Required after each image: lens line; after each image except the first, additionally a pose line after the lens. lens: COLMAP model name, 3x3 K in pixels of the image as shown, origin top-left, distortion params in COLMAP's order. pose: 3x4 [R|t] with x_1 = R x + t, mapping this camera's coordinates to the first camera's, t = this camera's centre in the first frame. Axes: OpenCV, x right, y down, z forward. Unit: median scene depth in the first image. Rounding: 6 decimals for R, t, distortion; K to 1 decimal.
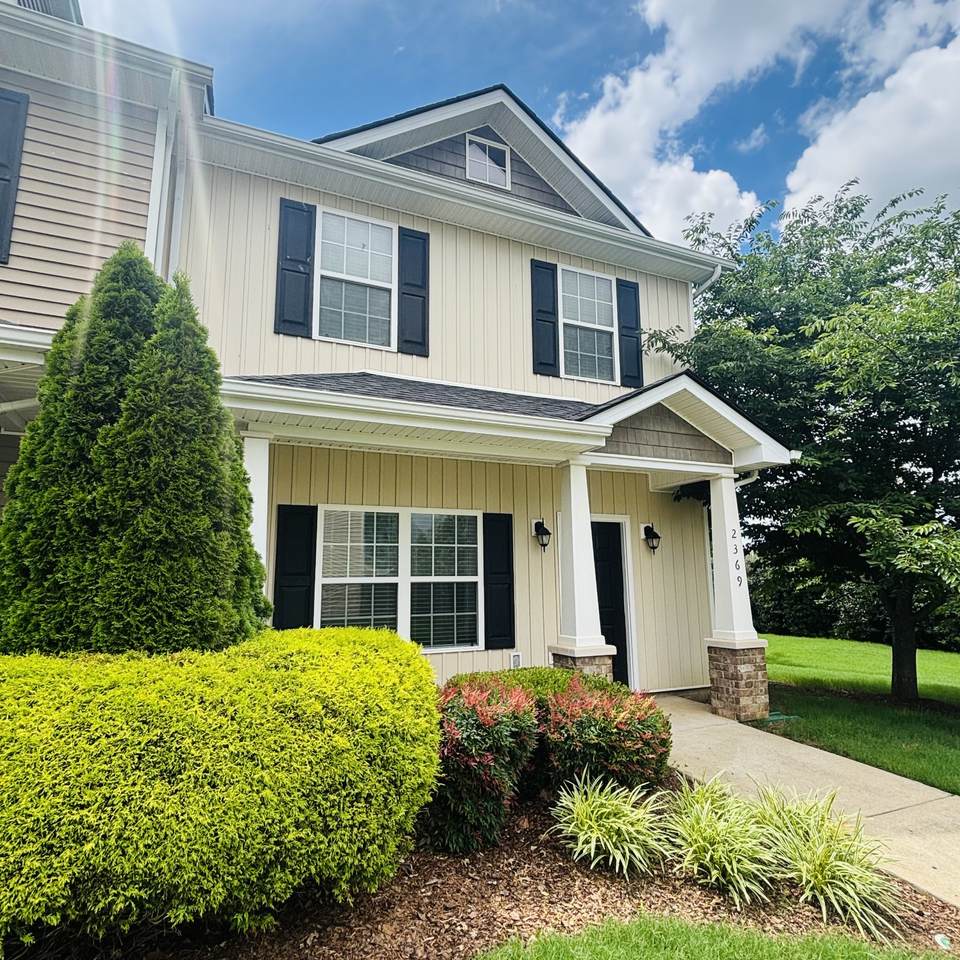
lens RADIAL K [[617.1, 0, 480.0], [0, 617.1, 480.0], [0, 0, 1]] dist [0.054039, -0.046165]
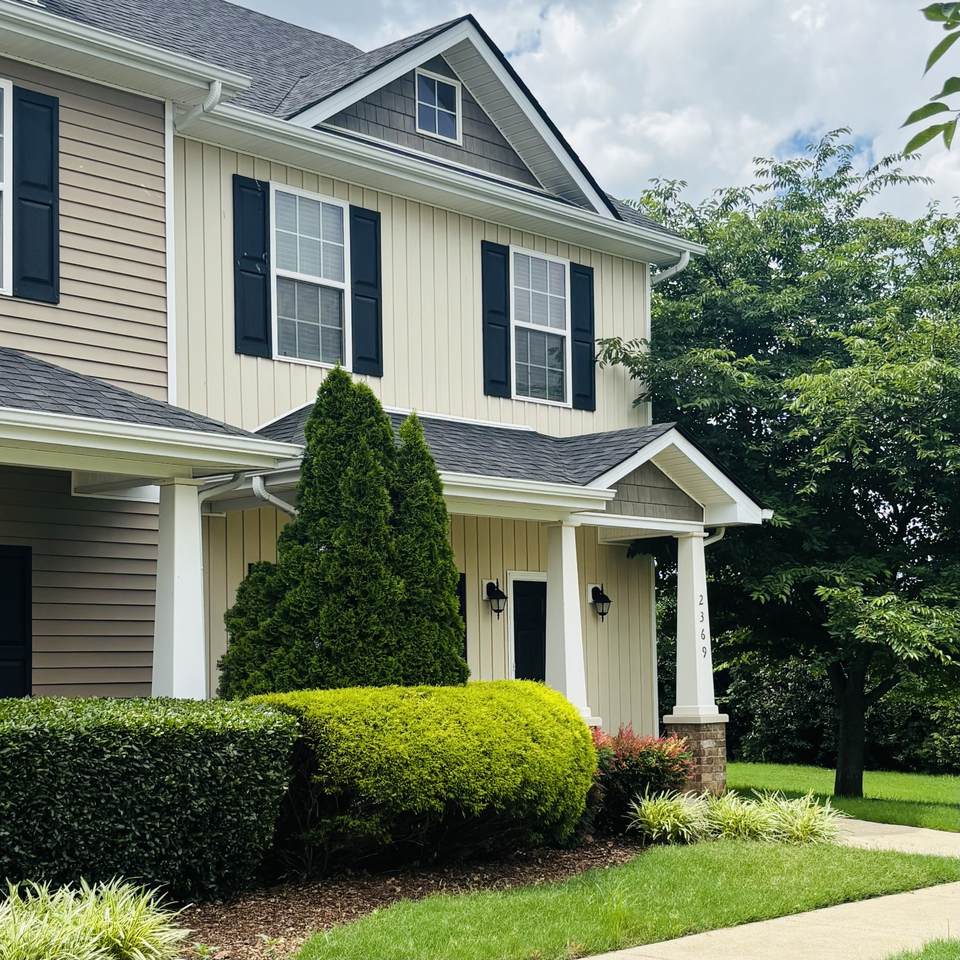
lens RADIAL K [[1703.0, 0, 478.5], [0, 1703.0, 581.2], [0, 0, 1]] dist [0.324271, -0.879384]
pose [[0.928671, 0.016413, 0.370540, -0.792721], [-0.054428, 0.994236, 0.092372, -0.148880], [-0.366888, -0.105951, 0.924212, -1.140150]]
